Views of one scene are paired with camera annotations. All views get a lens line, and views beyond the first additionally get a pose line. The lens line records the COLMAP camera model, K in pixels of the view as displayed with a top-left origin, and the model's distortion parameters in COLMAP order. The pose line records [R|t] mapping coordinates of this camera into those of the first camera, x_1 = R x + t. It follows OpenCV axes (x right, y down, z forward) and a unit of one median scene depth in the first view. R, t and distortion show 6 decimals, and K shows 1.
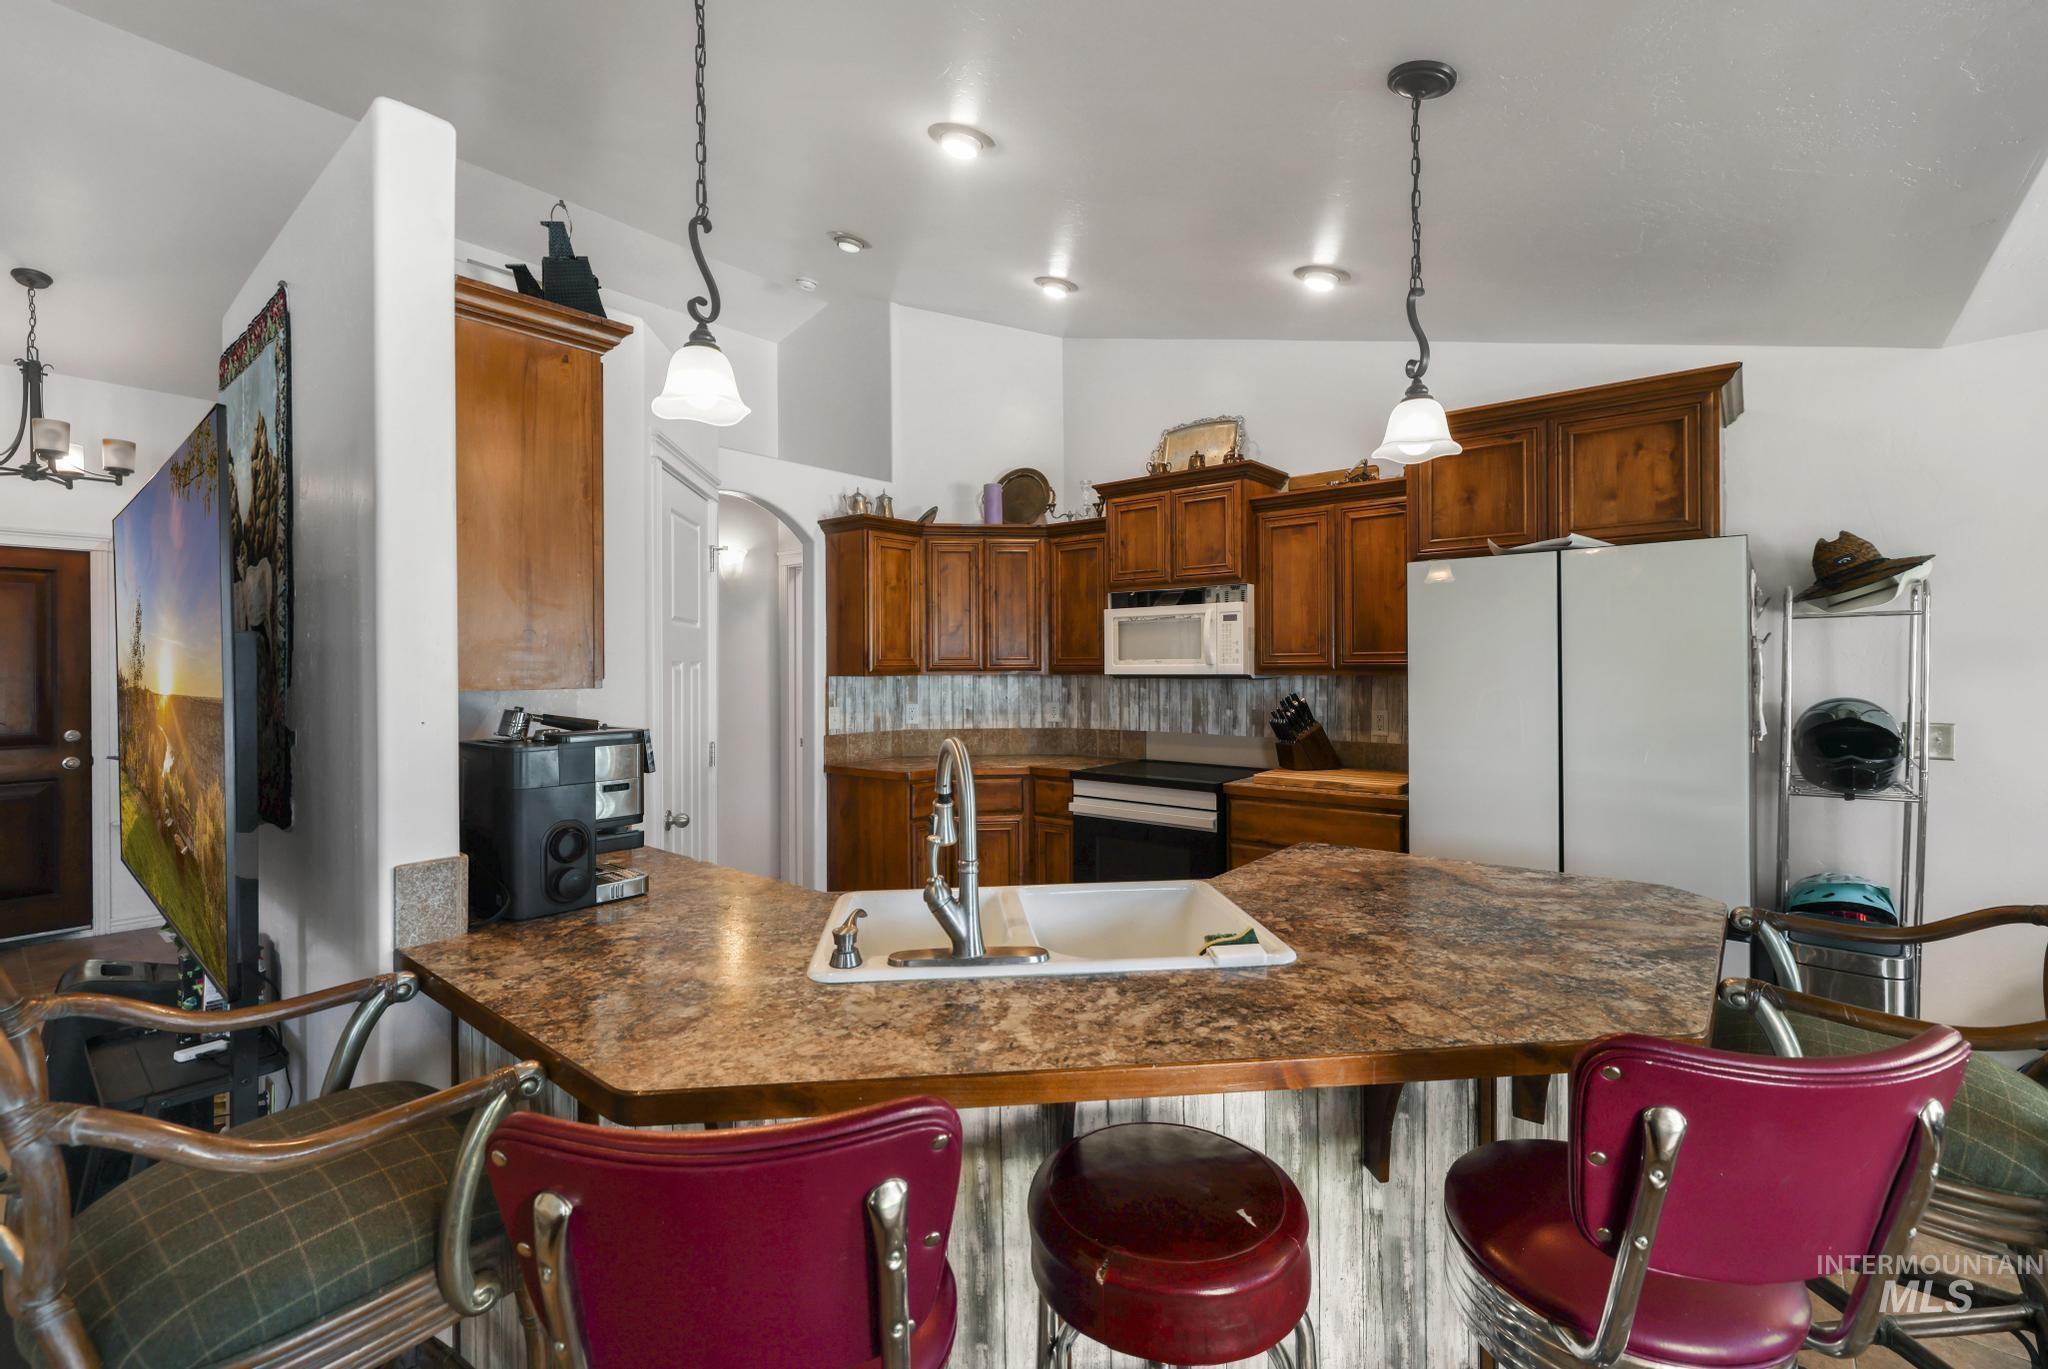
lens RADIAL K [[879.0, 0, 1027.5], [0, 879.0, 666.6], [0, 0, 1]] dist [-0.000436, -0.000254]
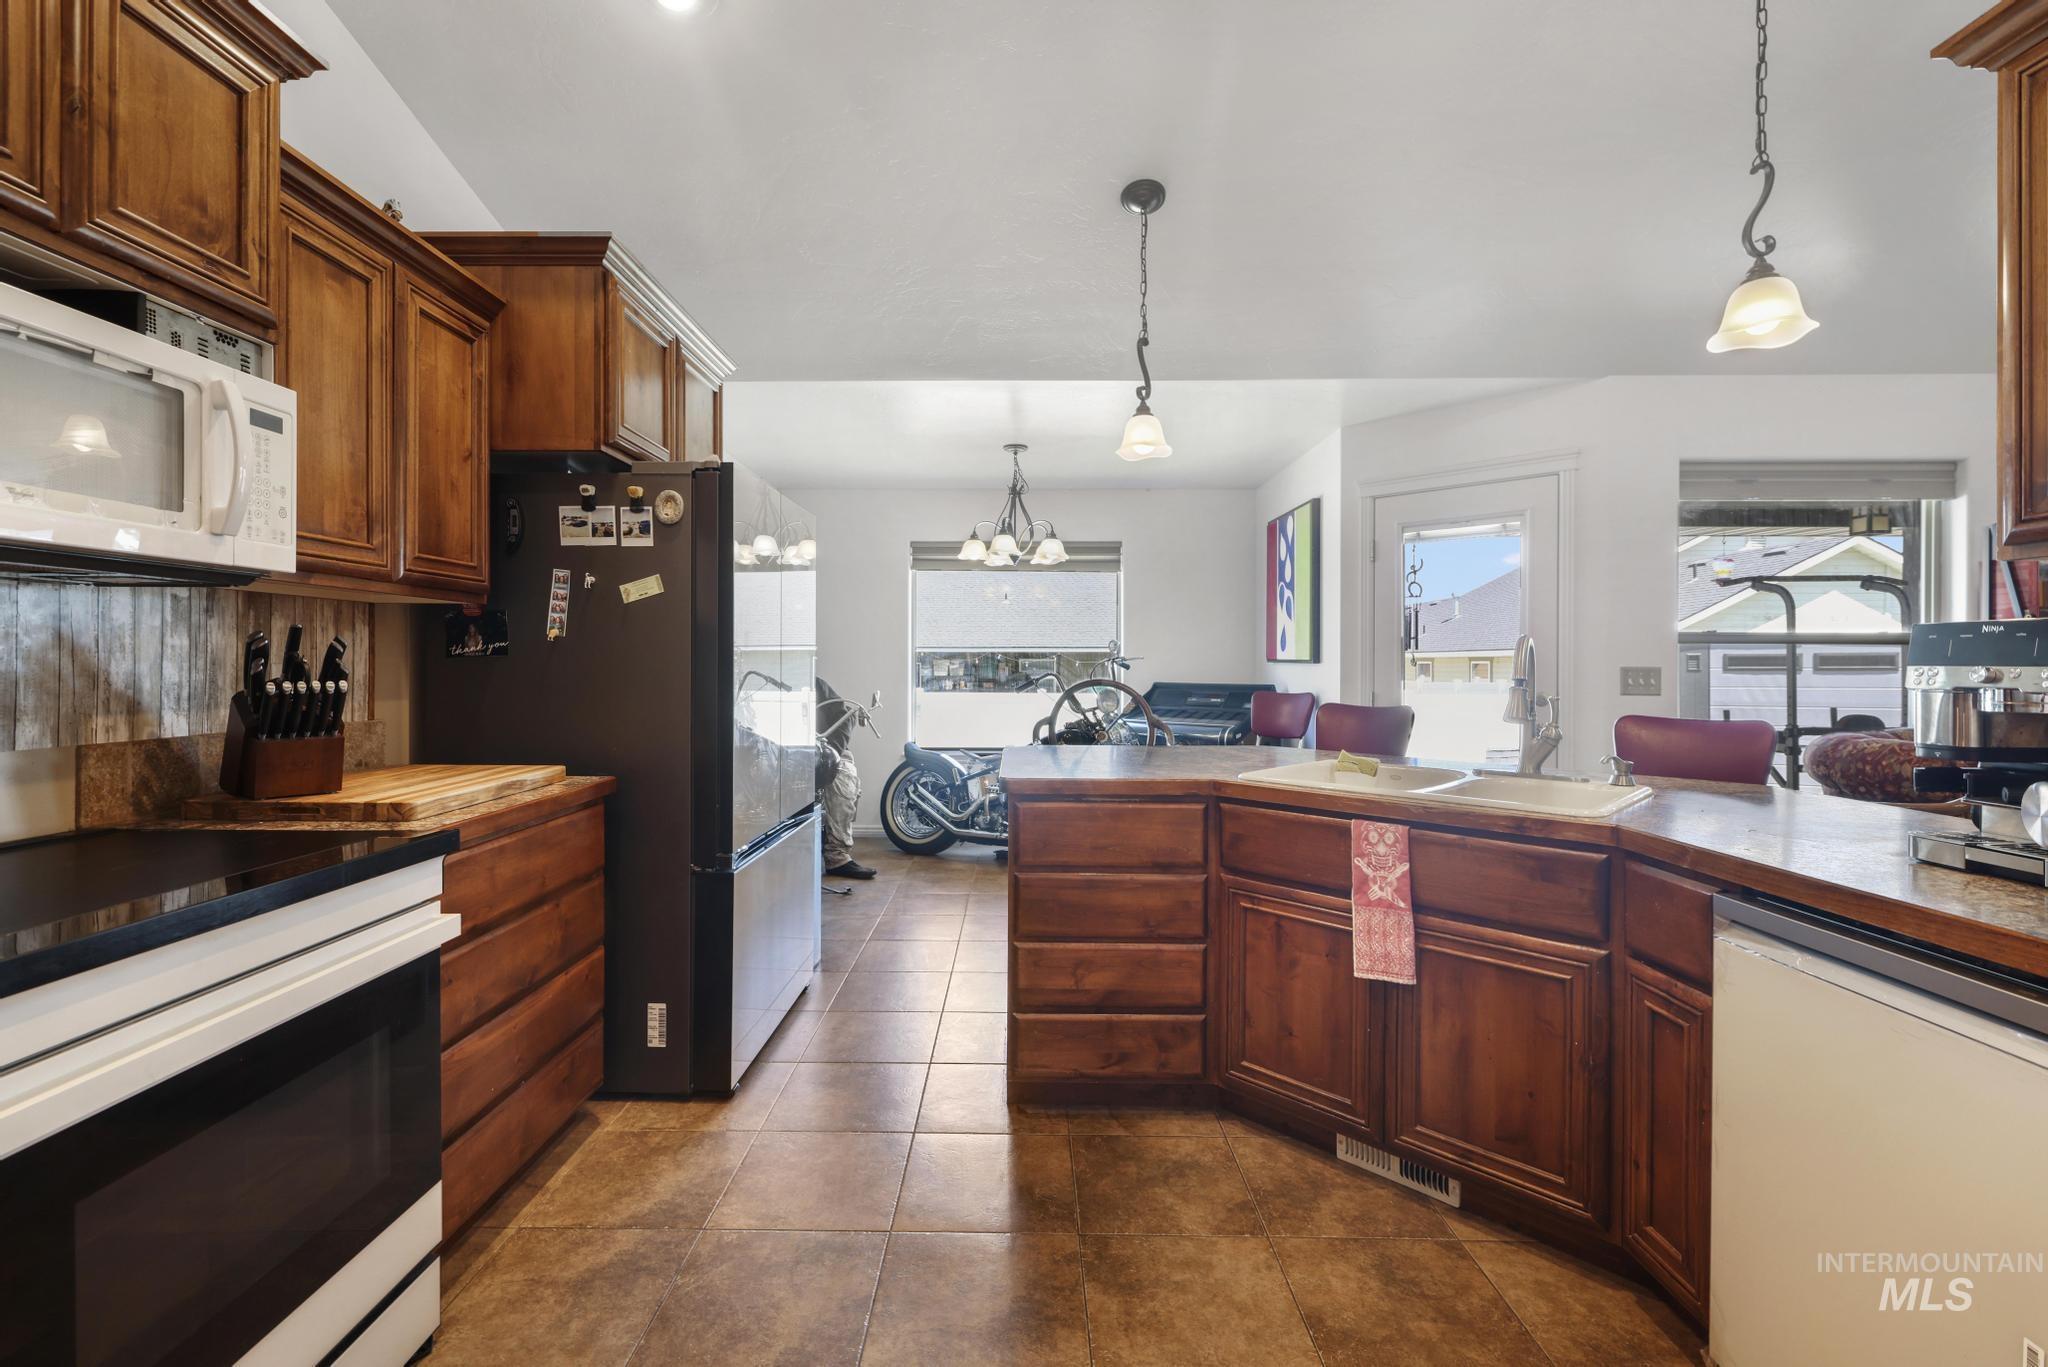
lens RADIAL K [[886.7, 0, 992.0], [0, 886.7, 668.4], [0, 0, 1]] dist [0.000896, 0.000028]
pose [[-0.616509, -0.001129, 0.787347, -0.241088], [0.001608, 0.999995, 0.002693, 0.046173], [-0.787346, 0.002926, -0.616505, 0.897106]]
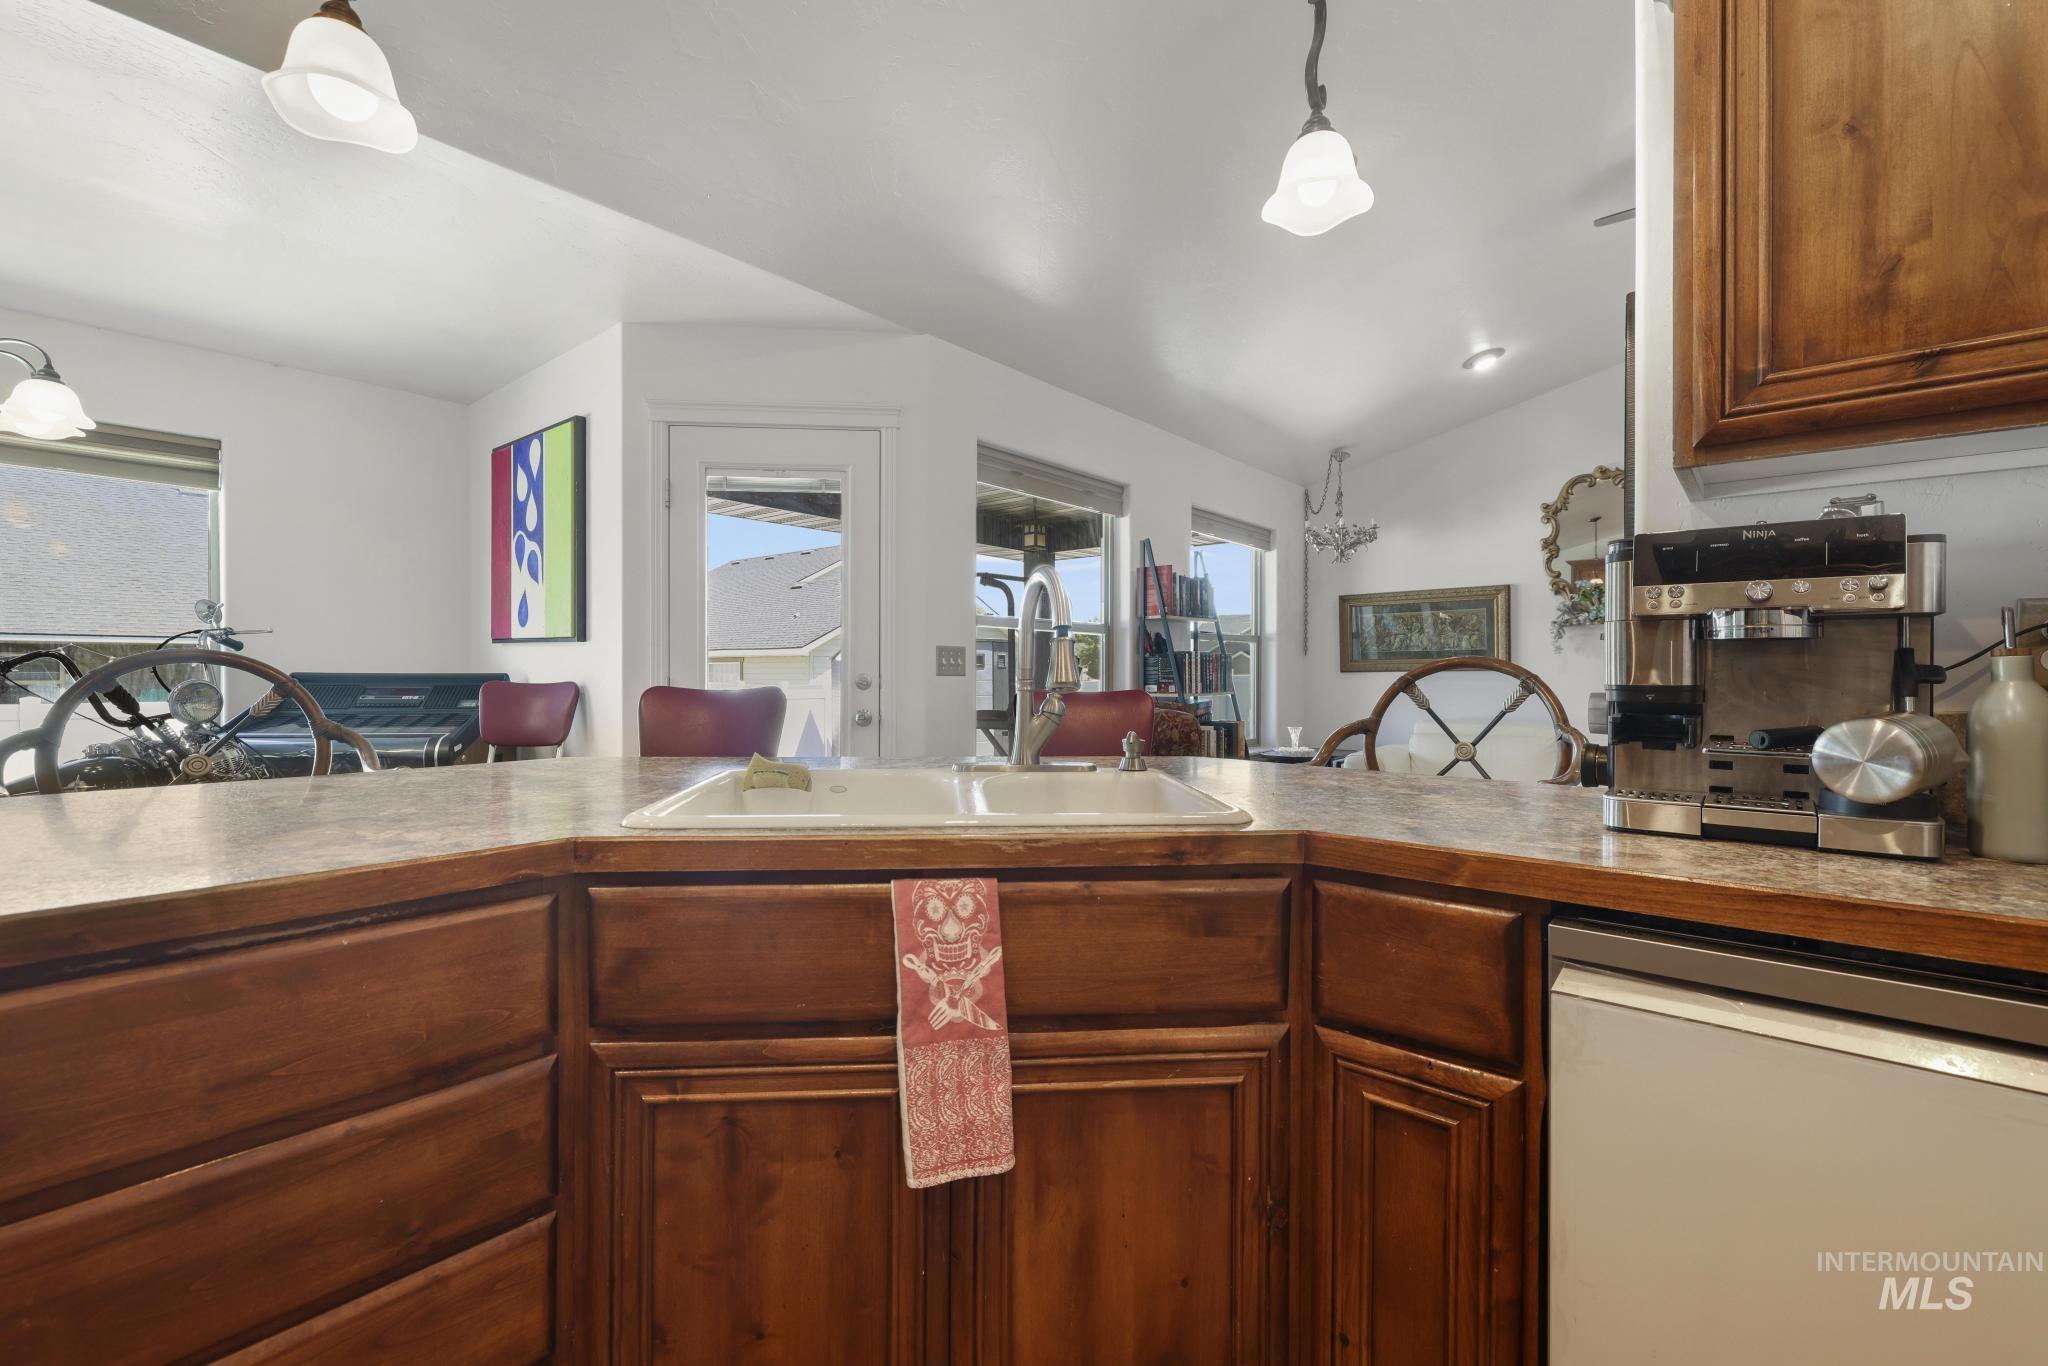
lens RADIAL K [[887.2, 0, 1017.6], [0, 887.2, 674.7], [0, 0, 1]] dist [0.000009, 0.000171]
pose [[-0.999914, 0.000963, 0.013068, -0.032214], [0.001041, 0.999982, 0.005958, 0.068813], [-0.013062, 0.005971, -0.999897, 0.706046]]
